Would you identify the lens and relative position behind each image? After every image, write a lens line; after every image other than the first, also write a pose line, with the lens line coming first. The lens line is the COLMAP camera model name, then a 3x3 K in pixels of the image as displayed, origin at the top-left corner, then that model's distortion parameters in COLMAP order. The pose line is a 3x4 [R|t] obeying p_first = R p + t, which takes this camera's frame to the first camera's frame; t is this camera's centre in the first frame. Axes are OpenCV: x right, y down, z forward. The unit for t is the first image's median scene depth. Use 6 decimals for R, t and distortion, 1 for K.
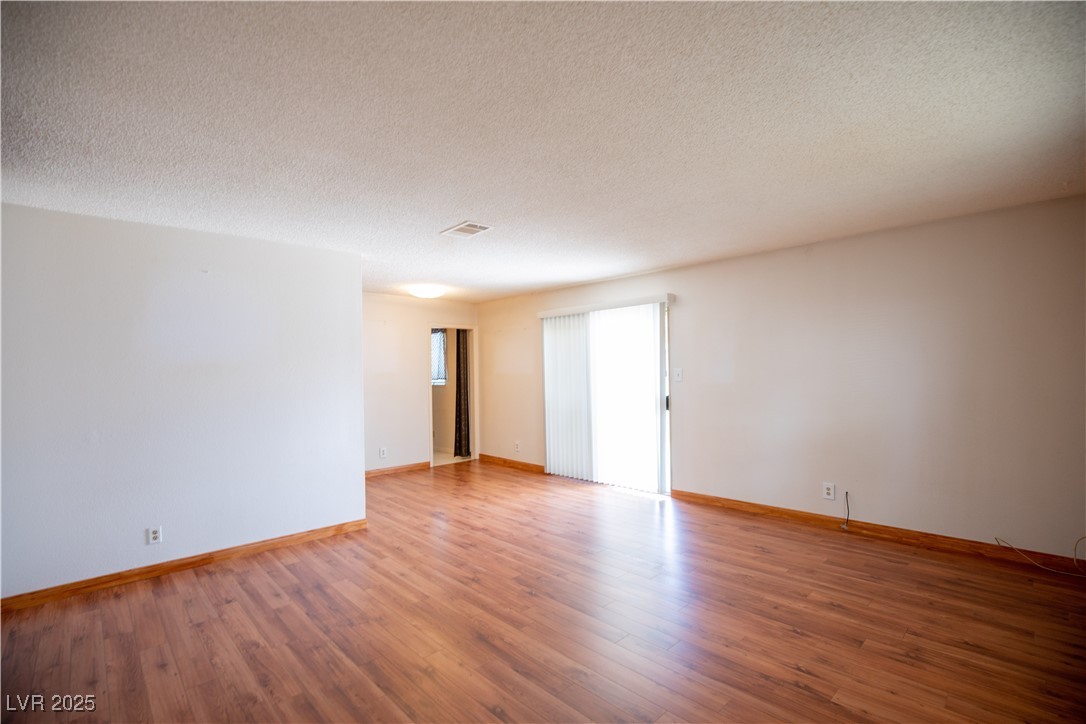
lens RADIAL K [[499.9, 0, 544.1], [0, 499.9, 371.9], [0, 0, 1]] dist [-0.027412, 0.009866]
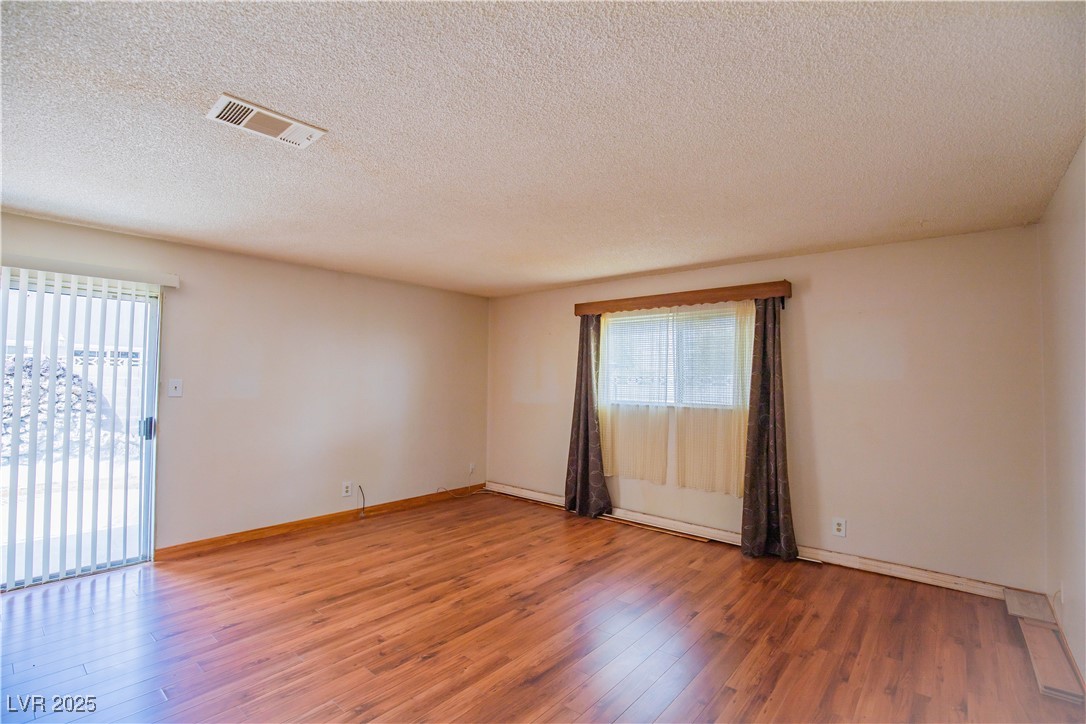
lens RADIAL K [[499.9, 0, 544.1], [0, 499.9, 371.9], [0, 0, 1]] dist [-0.027412, 0.009866]
pose [[-0.111918, 0.039343, 0.992938, -0.742090], [-0.007386, 0.999155, -0.040422, 0.010729], [-0.993690, -0.011858, -0.111533, 0.775735]]
